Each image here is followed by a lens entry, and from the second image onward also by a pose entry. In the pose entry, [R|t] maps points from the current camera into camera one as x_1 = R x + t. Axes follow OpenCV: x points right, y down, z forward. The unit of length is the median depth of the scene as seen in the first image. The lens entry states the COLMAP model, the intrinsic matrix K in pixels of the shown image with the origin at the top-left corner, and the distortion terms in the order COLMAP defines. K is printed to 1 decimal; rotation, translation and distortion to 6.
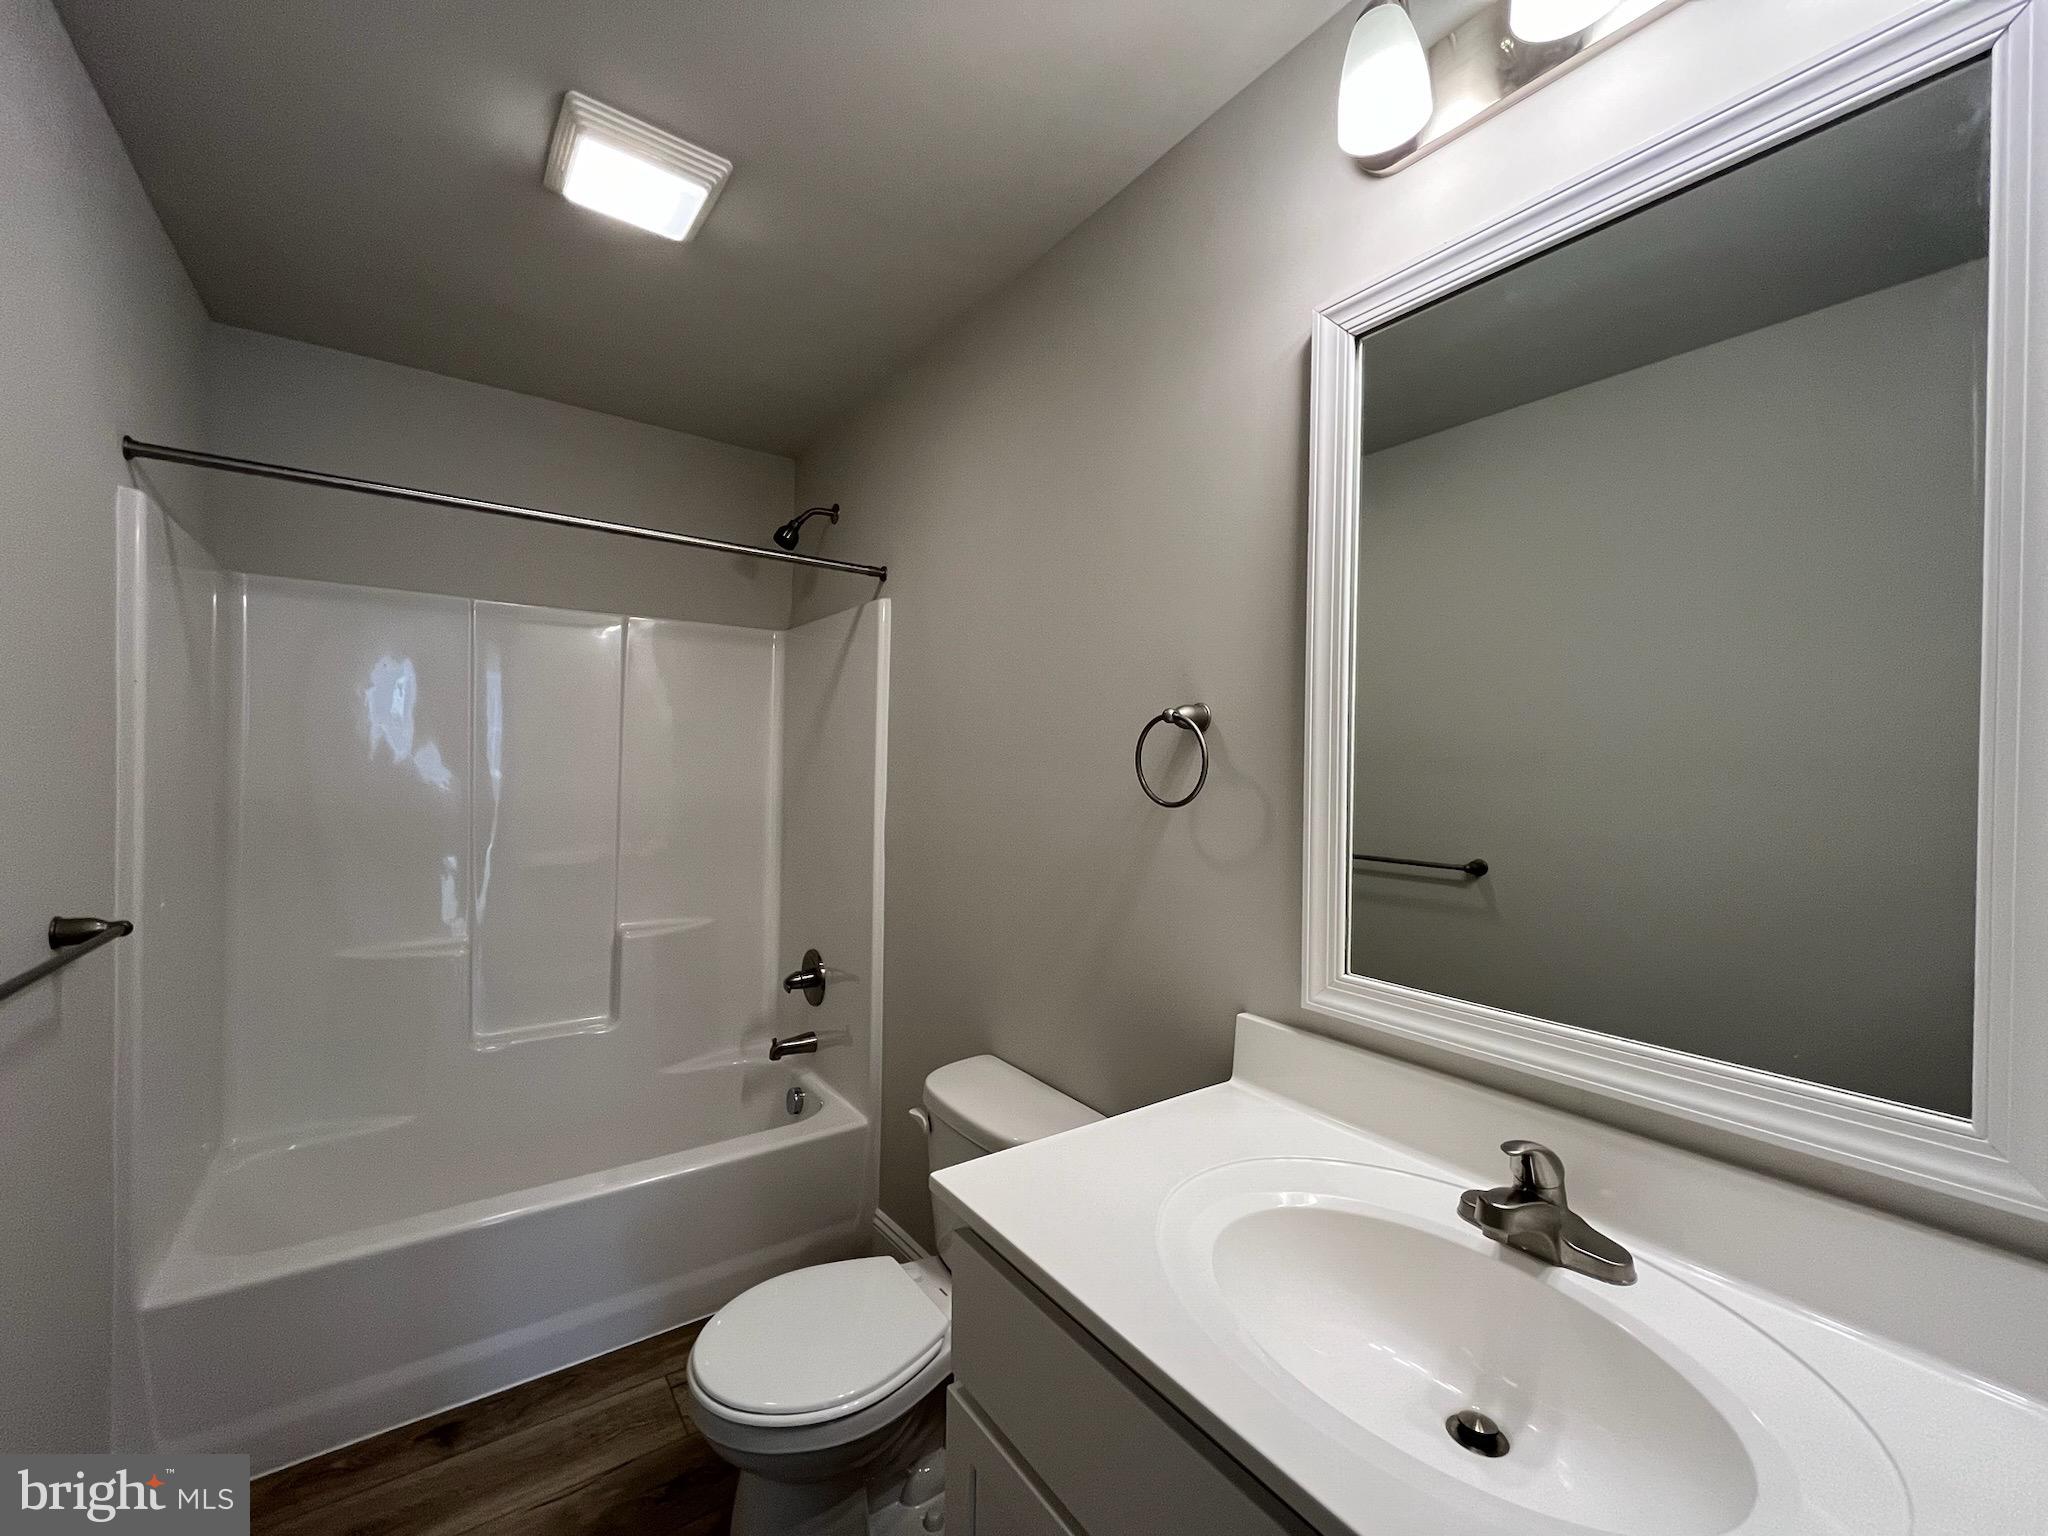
lens RADIAL K [[827.5, 0, 1023.1], [0, 827.5, 771.8], [0, 0, 1]] dist [-0.004695, -0.000127]
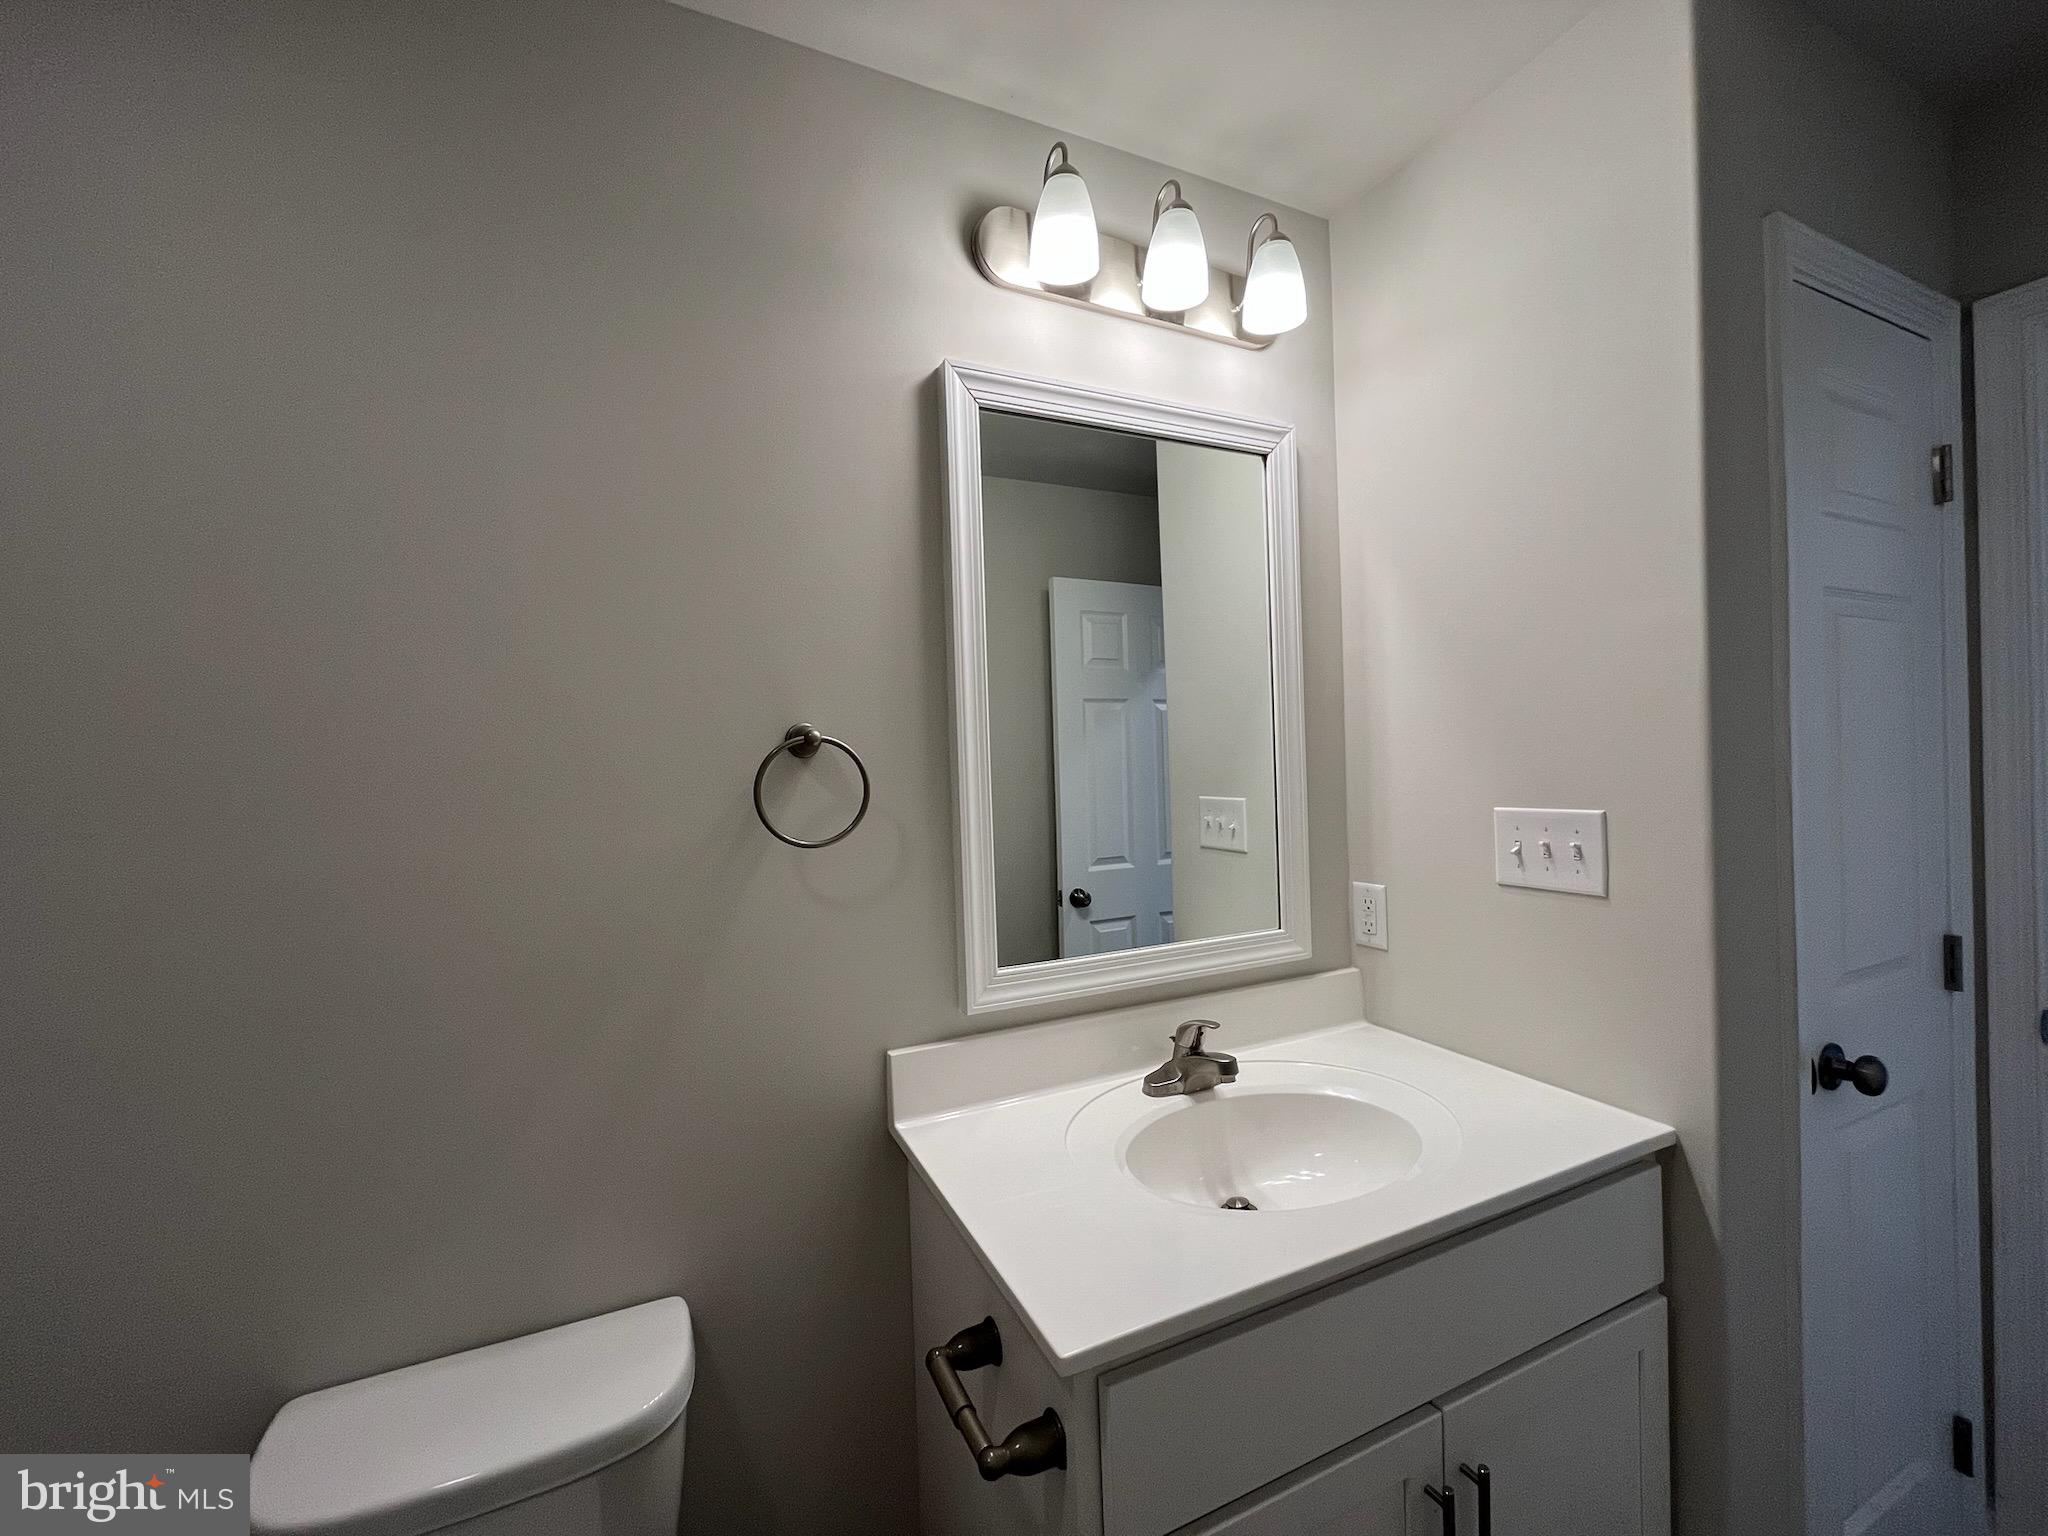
lens RADIAL K [[827.5, 0, 1023.1], [0, 827.5, 771.8], [0, 0, 1]] dist [-0.004695, -0.000127]
pose [[0.197302, -0.036520, 0.979662, -0.719015], [0.051952, 0.998291, 0.026752, -0.055798], [-0.978965, 0.045617, 0.198862, 0.744772]]
